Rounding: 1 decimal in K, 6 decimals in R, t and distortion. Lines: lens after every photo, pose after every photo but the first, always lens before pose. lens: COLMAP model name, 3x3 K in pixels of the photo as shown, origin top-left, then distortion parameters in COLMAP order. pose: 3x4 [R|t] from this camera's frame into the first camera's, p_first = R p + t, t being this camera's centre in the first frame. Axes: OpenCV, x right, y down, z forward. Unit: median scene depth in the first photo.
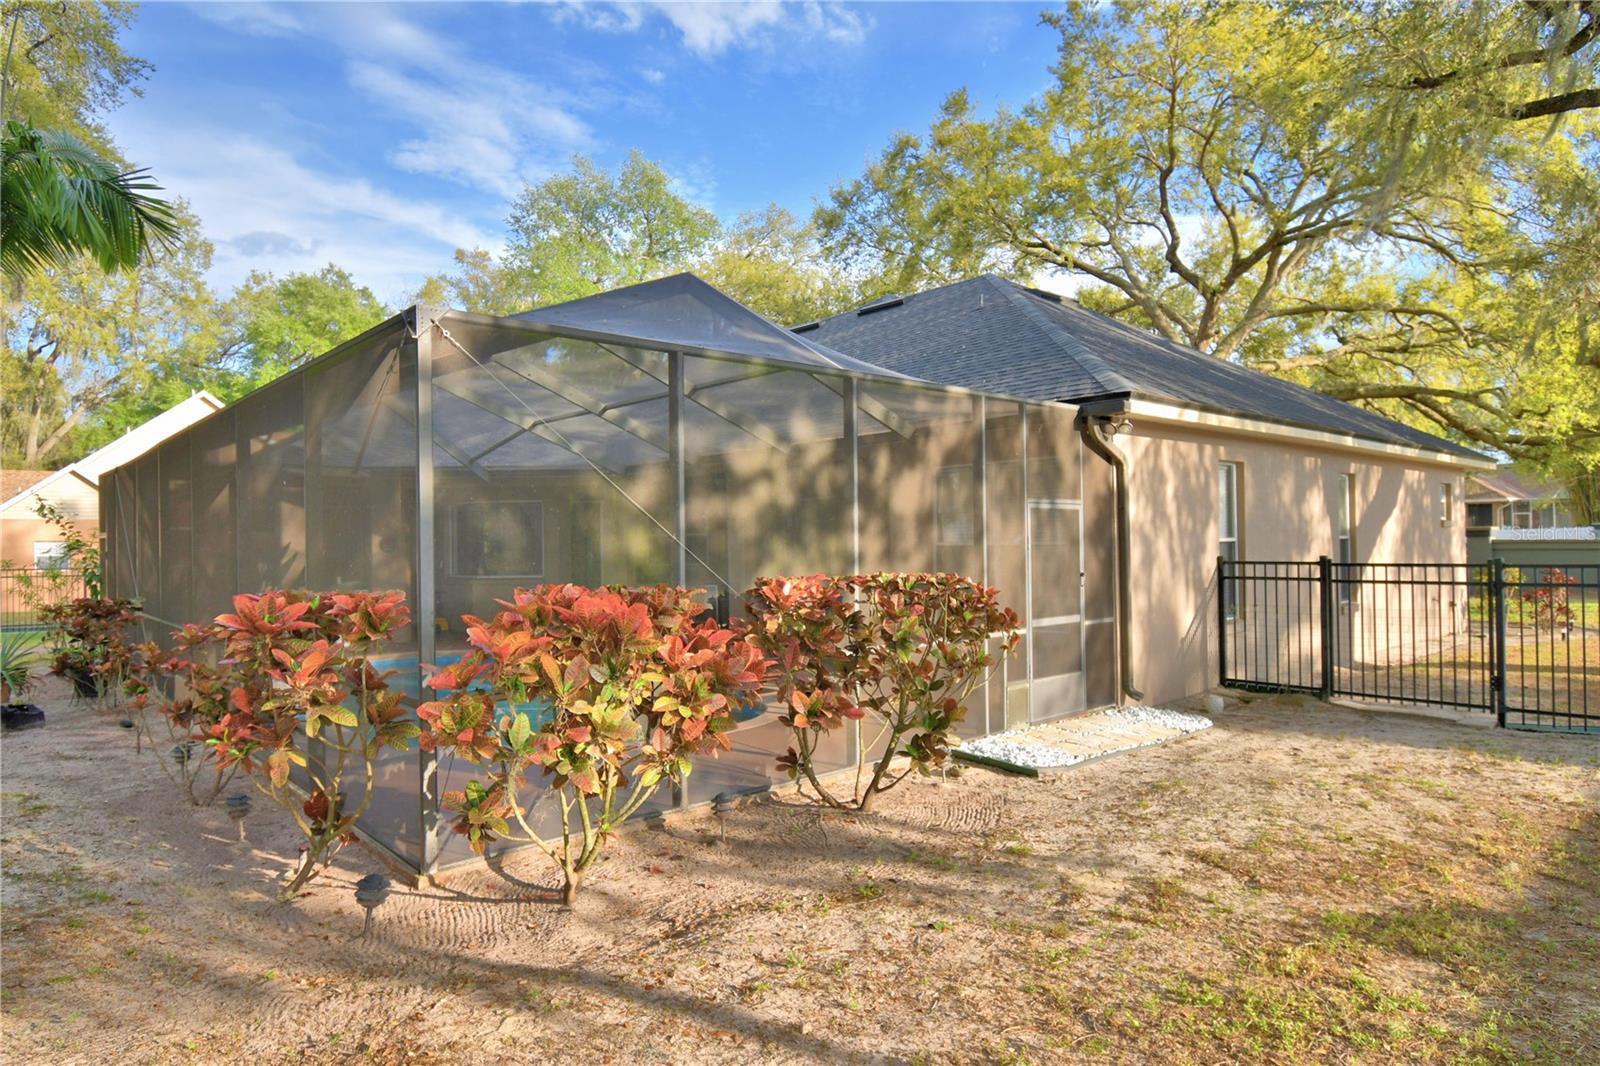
lens RADIAL K [[951.4, 0, 800.0], [0, 951.4, 533.0], [0, 0, 1]] dist [-0.003635, -0.001591]
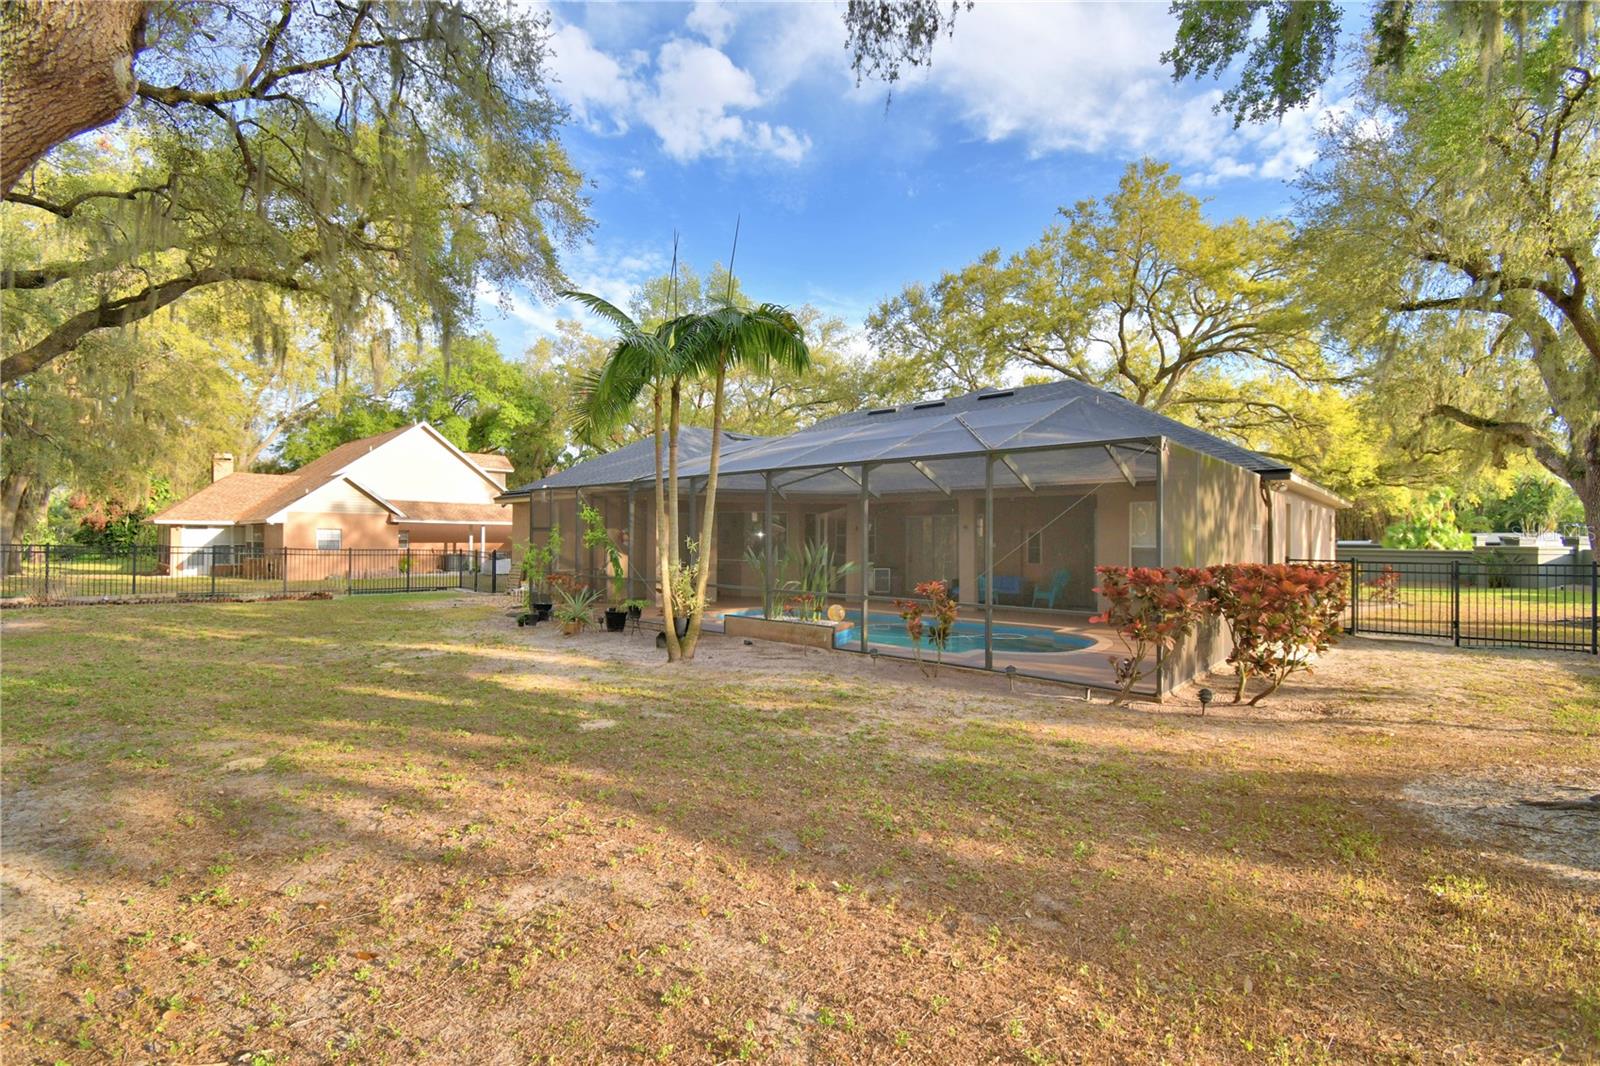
lens RADIAL K [[701.9, 0, 800.0], [0, 701.9, 533.0], [0, 0, 1]] dist [0.019200, -0.024789]
pose [[0.993759, 0.021287, 0.109499, -0.413469], [-0.021314, 0.999772, -0.000926, 0.000694], [-0.109494, -0.001414, 0.993986, -0.151684]]
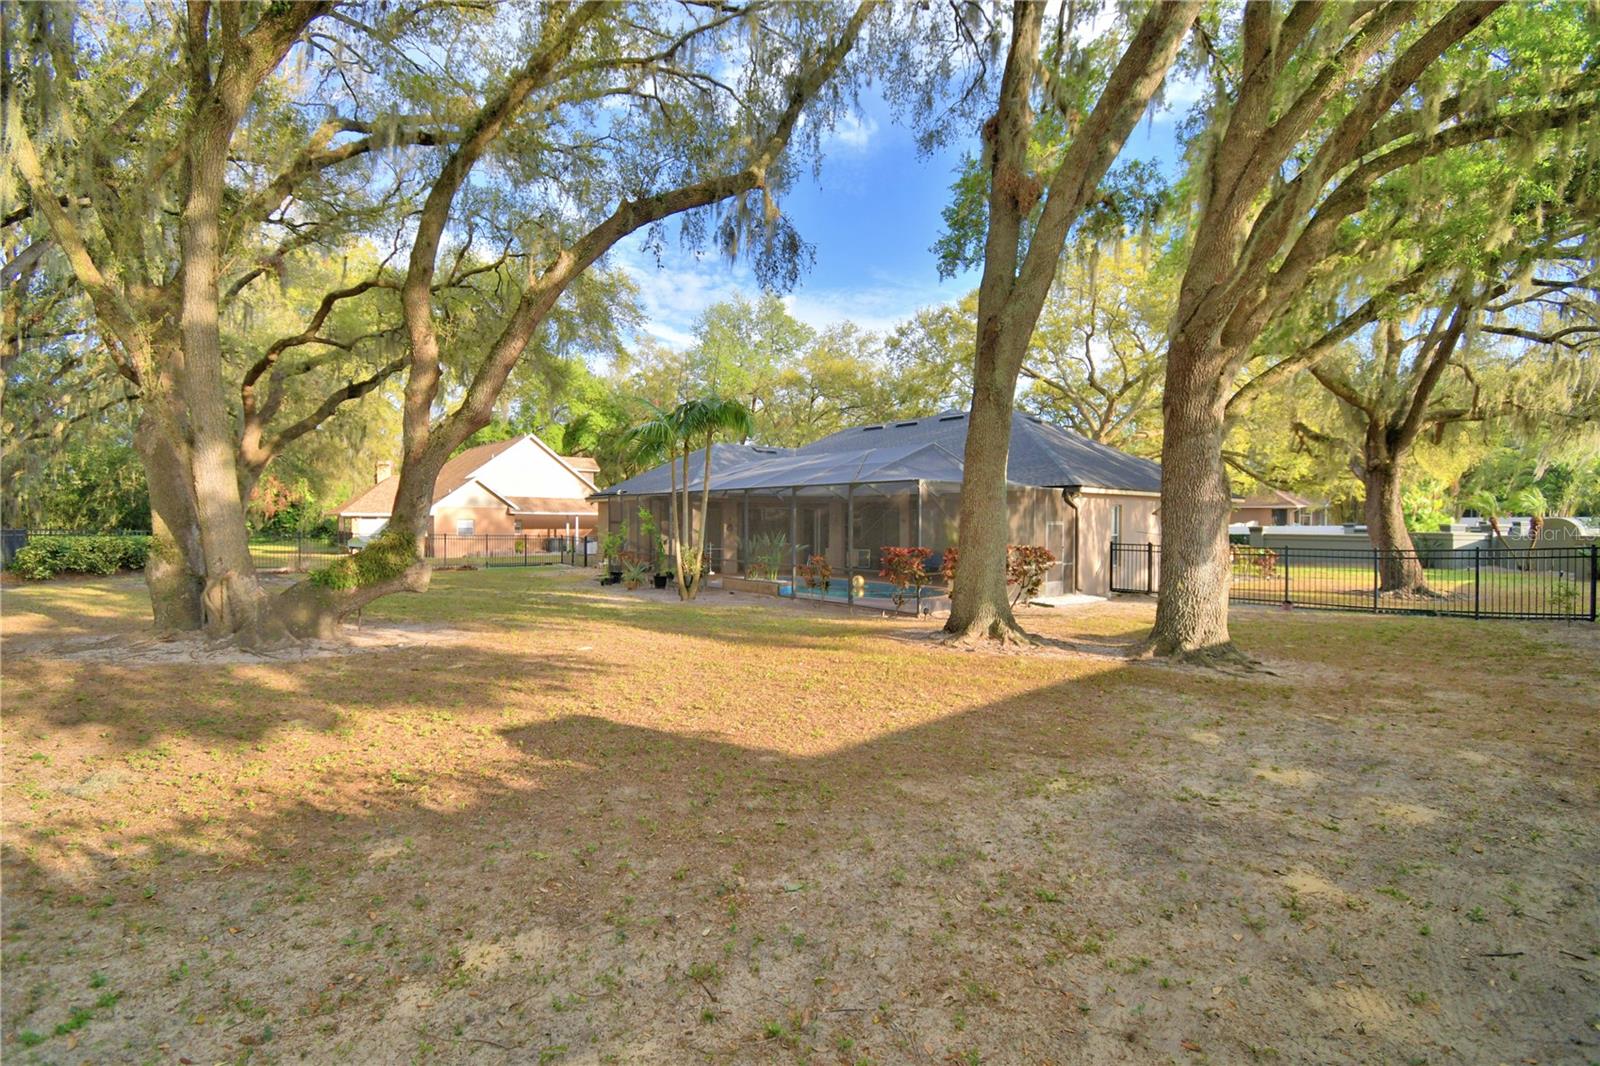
lens RADIAL K [[701.9, 0, 800.0], [0, 701.9, 533.0], [0, 0, 1]] dist [0.019200, -0.024789]
pose [[0.999821, 0.018814, -0.002011, -0.271674], [-0.018755, 0.999489, 0.025874, -0.021957], [0.002497, -0.025832, 0.999663, -0.618761]]
